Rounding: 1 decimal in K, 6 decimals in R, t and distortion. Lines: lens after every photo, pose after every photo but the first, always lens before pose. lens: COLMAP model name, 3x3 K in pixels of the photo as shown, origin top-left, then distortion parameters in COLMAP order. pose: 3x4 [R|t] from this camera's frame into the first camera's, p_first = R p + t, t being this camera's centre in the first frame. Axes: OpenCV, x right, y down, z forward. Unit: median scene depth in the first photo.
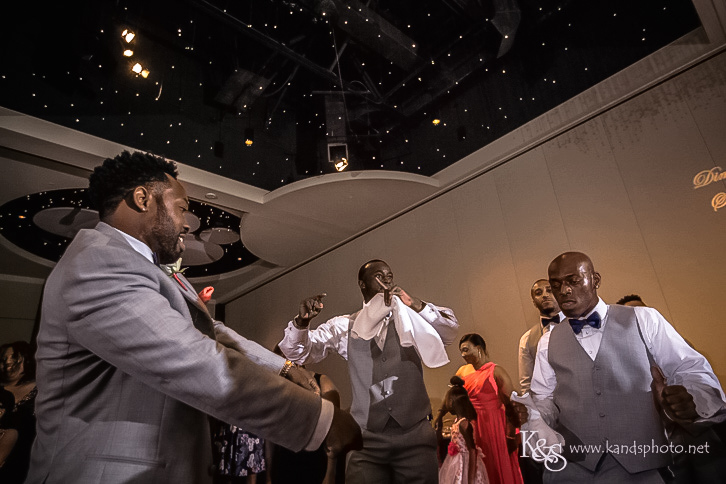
lens RADIAL K [[480.9, 0, 363.0], [0, 480.9, 242.0], [0, 0, 1]] dist [-0.000016, -0.000096]
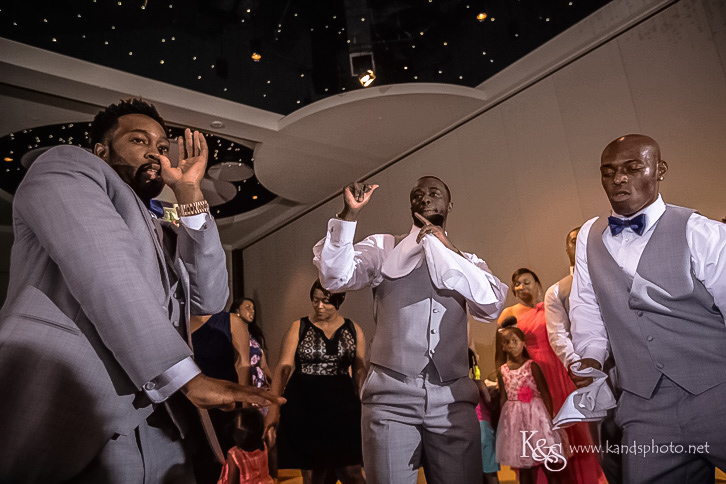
lens RADIAL K [[404.1, 0, 363.0], [0, 404.1, 242.0], [0, 0, 1]] dist [0.011667, 0.001417]
pose [[0.996462, -0.031326, -0.077984, -0.006348], [0.044451, 0.983966, 0.172730, -0.003161], [0.071323, -0.175585, 0.981877, 0.263215]]
